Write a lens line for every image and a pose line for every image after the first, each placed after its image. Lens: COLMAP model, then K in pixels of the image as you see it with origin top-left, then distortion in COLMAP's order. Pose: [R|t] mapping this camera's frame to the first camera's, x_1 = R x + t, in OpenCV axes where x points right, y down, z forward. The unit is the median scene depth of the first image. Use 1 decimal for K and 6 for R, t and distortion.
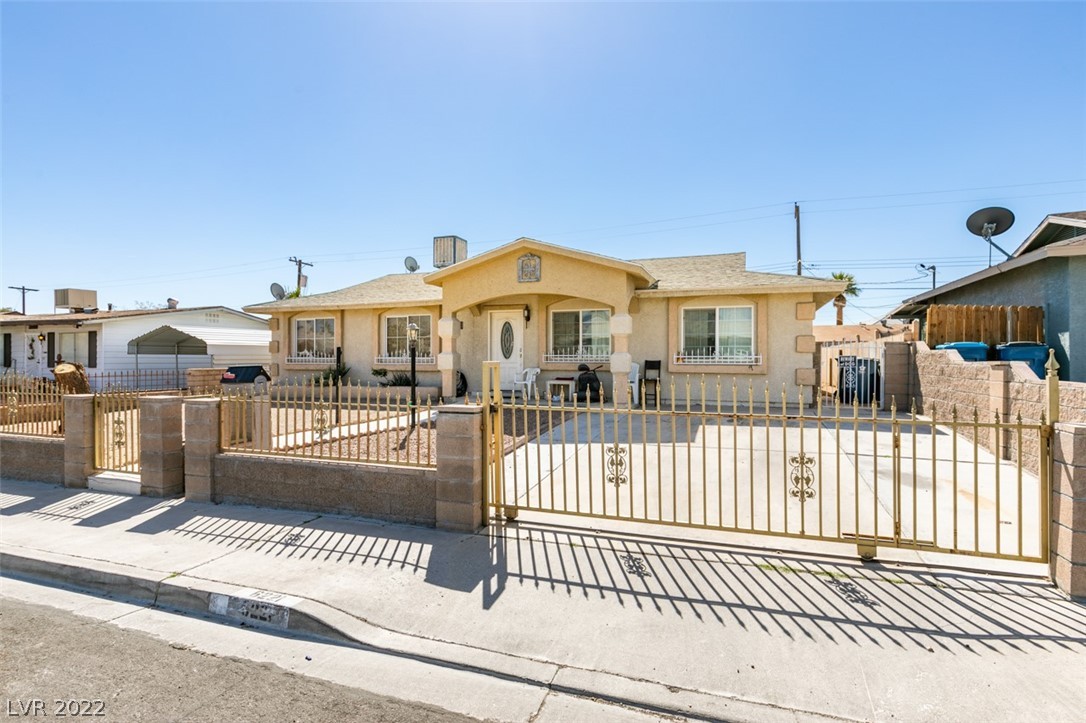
lens RADIAL K [[553.8, 0, 543.0], [0, 553.8, 361.5], [0, 0, 1]] dist [-0.001567, -0.000471]
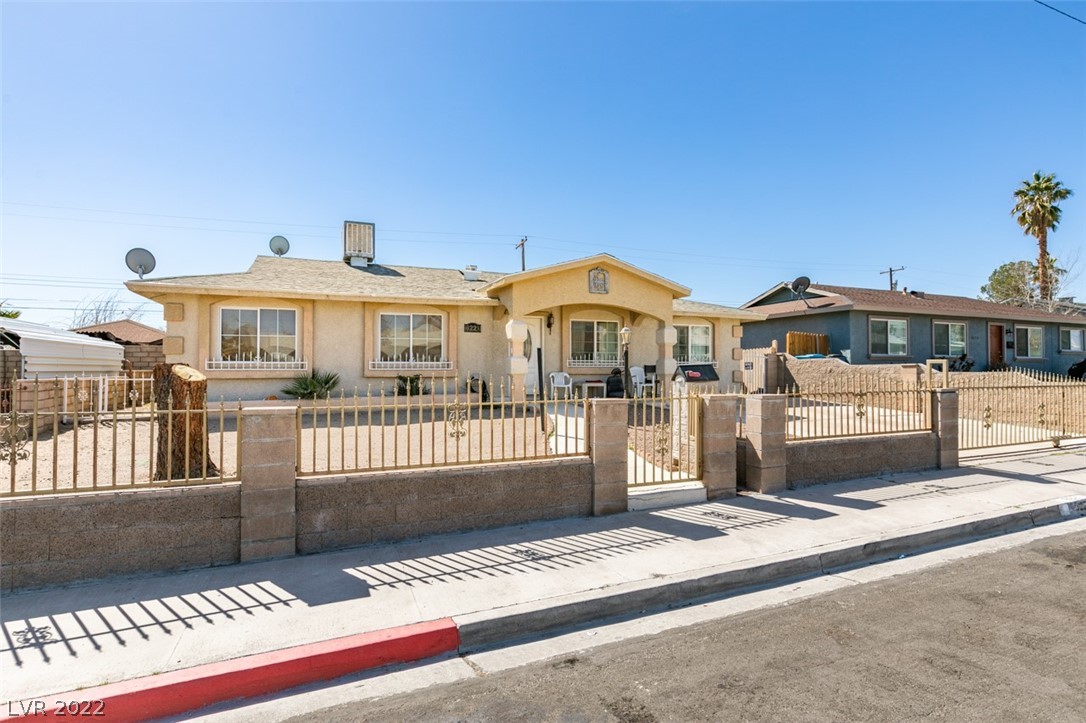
lens RADIAL K [[562.4, 0, 539.8], [0, 562.4, 361.4], [0, 0, 1]] dist [-0.000448, -0.000985]
pose [[0.717482, 0.008501, 0.696525, -0.974121], [0.006530, 0.999799, -0.018929, 0.013393], [-0.696546, 0.018130, 0.717283, 0.312303]]
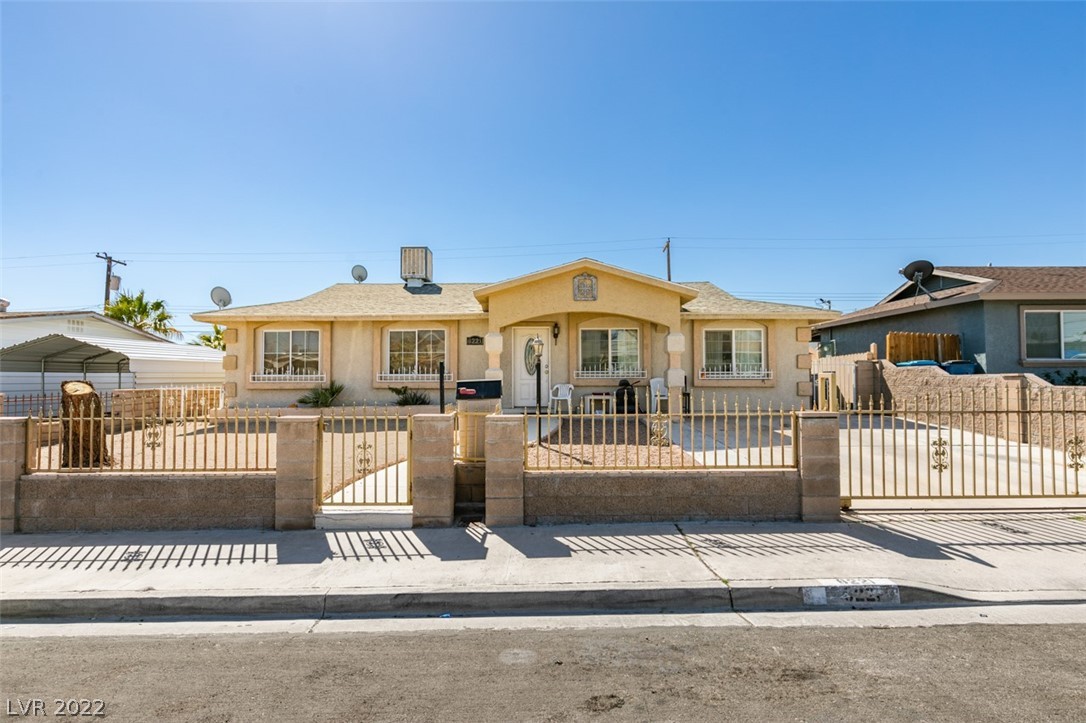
lens RADIAL K [[562.4, 0, 539.8], [0, 562.4, 361.4], [0, 0, 1]] dist [-0.000448, -0.000985]
pose [[0.937186, 0.005364, 0.348789, -0.519153], [0.006519, 0.999438, -0.032886, 0.004892], [-0.348770, 0.033094, 0.936624, 0.050924]]
